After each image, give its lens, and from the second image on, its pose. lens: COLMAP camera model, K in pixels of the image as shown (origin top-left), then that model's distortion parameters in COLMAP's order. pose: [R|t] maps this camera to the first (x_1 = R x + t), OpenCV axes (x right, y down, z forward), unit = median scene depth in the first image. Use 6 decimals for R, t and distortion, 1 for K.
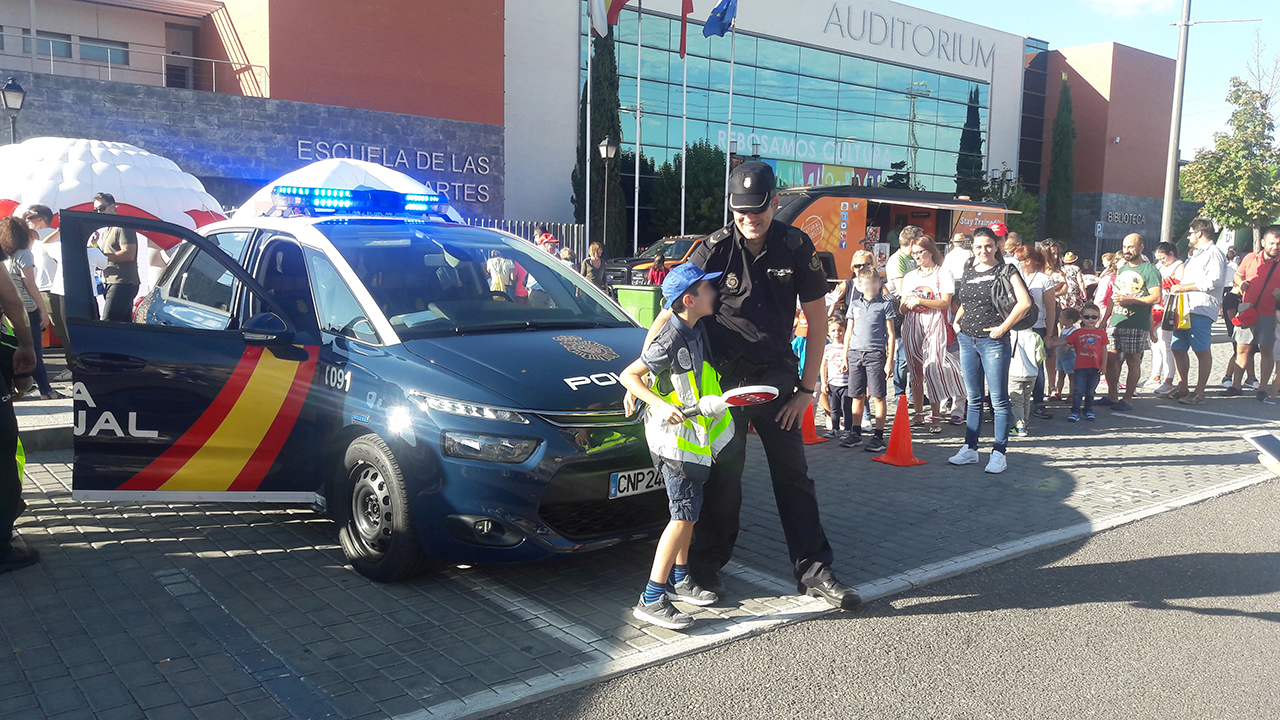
lens RADIAL K [[1079.9, 0, 640.0], [0, 1079.9, 360.0], [0, 0, 1]] dist [-0.009366, -0.000467]
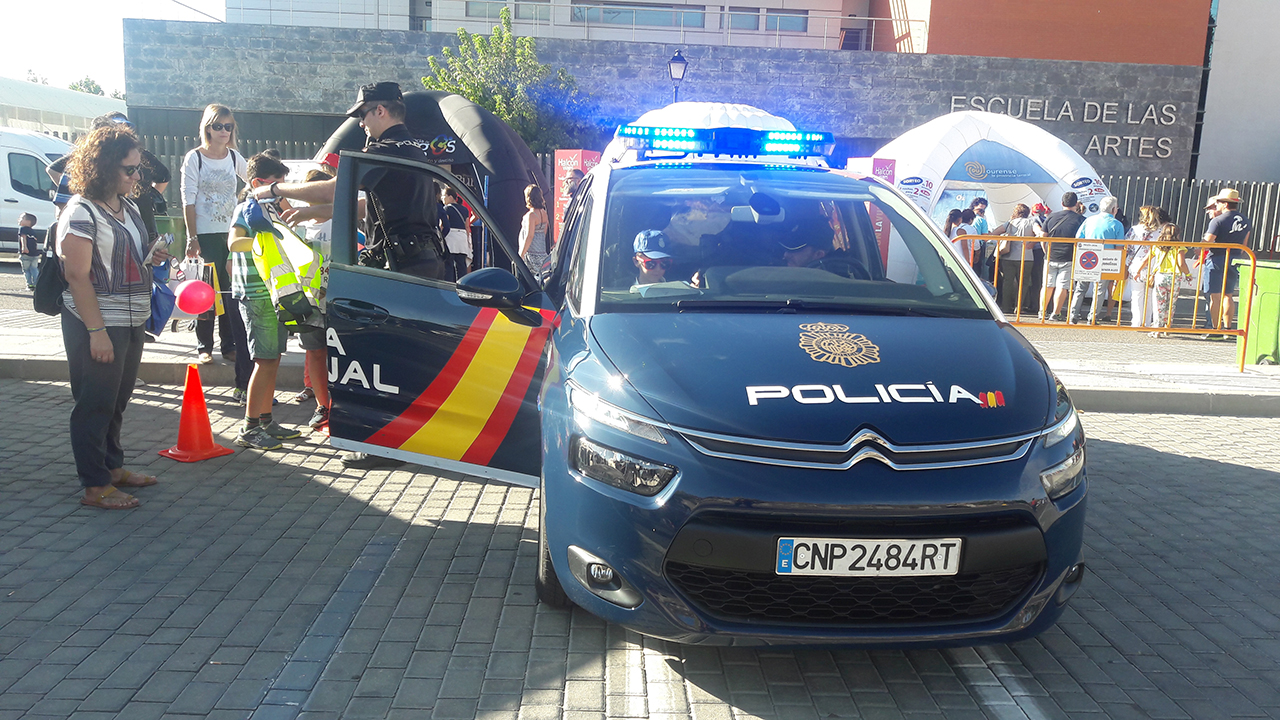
lens RADIAL K [[1024.1, 0, 637.4], [0, 1024.1, 370.3], [0, 0, 1]] dist [0.079429, -0.097657]
pose [[0.781786, 0.114086, -0.613021, 0.067036], [-0.084138, 0.993429, 0.077580, -0.009129], [0.617844, -0.009073, 0.786249, 0.108537]]
